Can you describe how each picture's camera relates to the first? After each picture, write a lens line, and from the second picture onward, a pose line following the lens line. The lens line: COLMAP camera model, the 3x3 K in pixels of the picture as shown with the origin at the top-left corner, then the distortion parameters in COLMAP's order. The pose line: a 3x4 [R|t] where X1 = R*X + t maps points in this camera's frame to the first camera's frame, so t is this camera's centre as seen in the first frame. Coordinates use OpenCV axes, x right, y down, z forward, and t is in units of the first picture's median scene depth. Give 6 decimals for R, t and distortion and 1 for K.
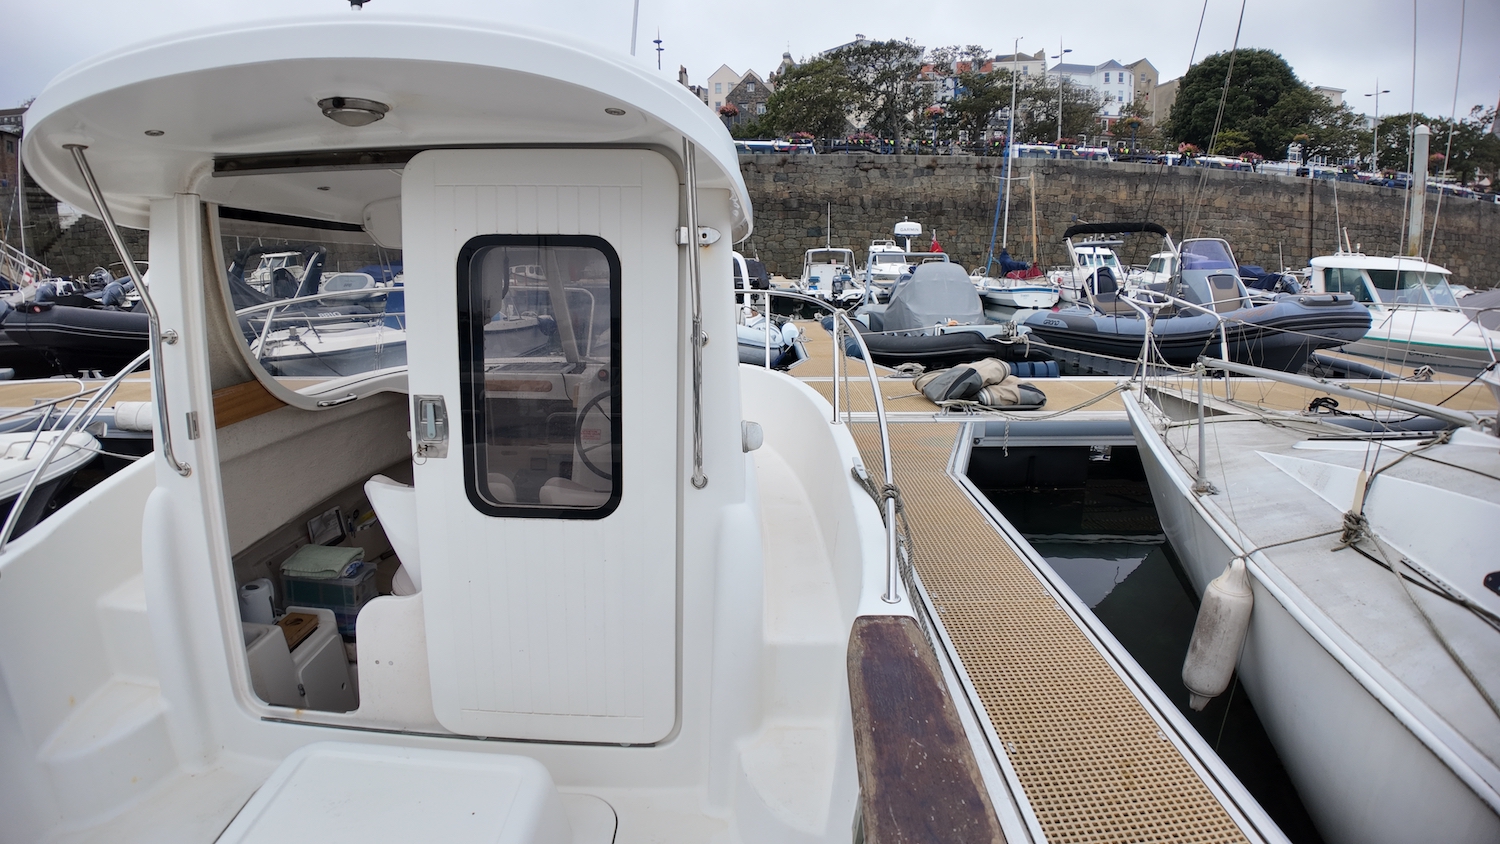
lens RADIAL K [[729.4, 0, 750.6], [0, 729.4, 427.7], [0, 0, 1]] dist [-0.140513, 0.014530]
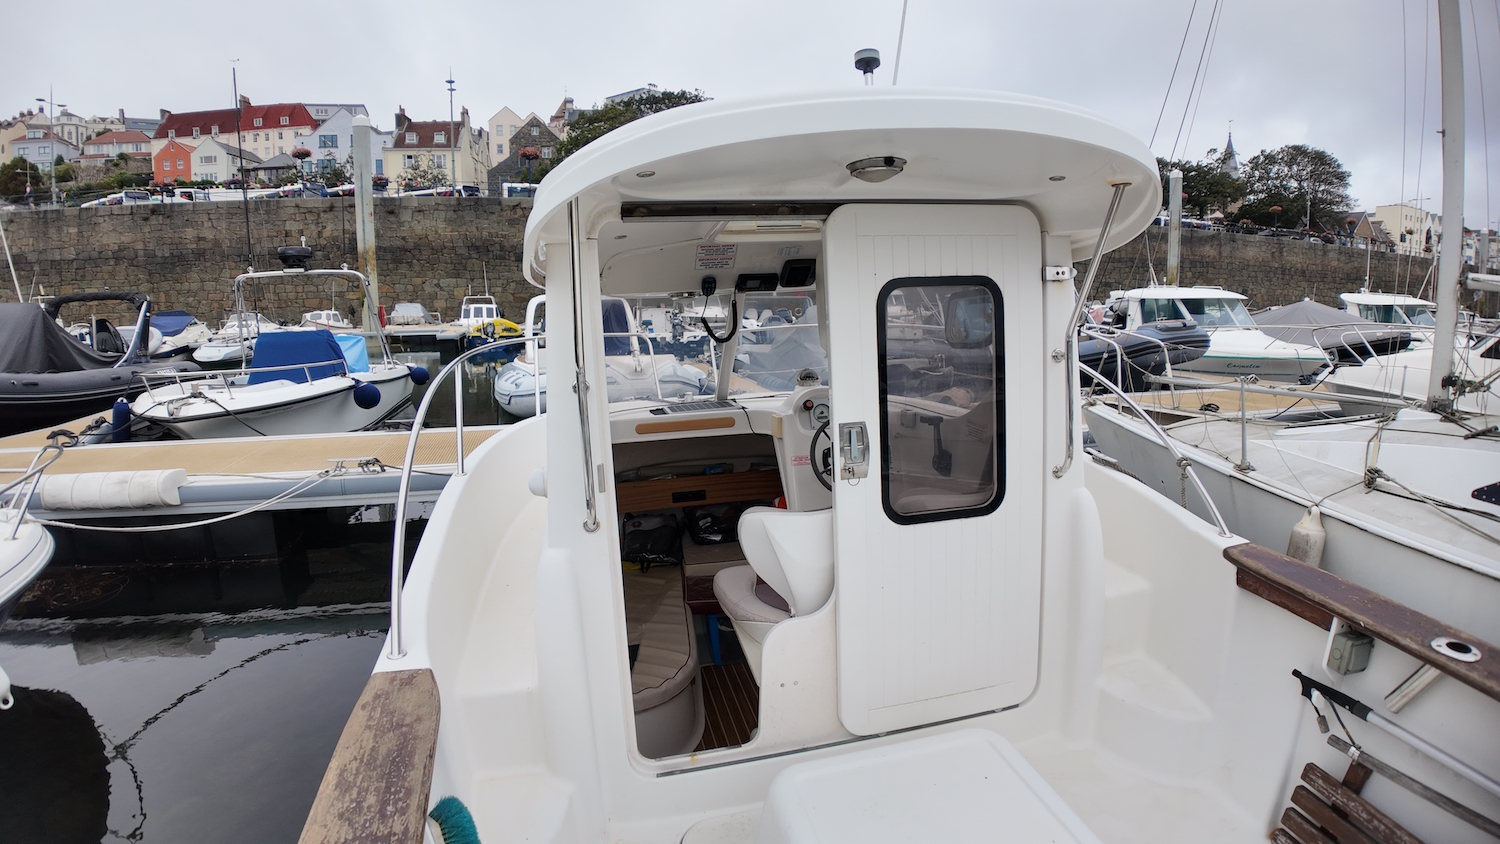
lens RADIAL K [[731.4, 0, 756.9], [0, 731.4, 420.9], [0, 0, 1]] dist [-0.132103, 0.013246]
pose [[0.954090, -0.052077, 0.294957, -0.200481], [0.072078, 0.995749, -0.057343, 0.001281], [-0.290716, 0.075970, 0.953788, -0.009922]]
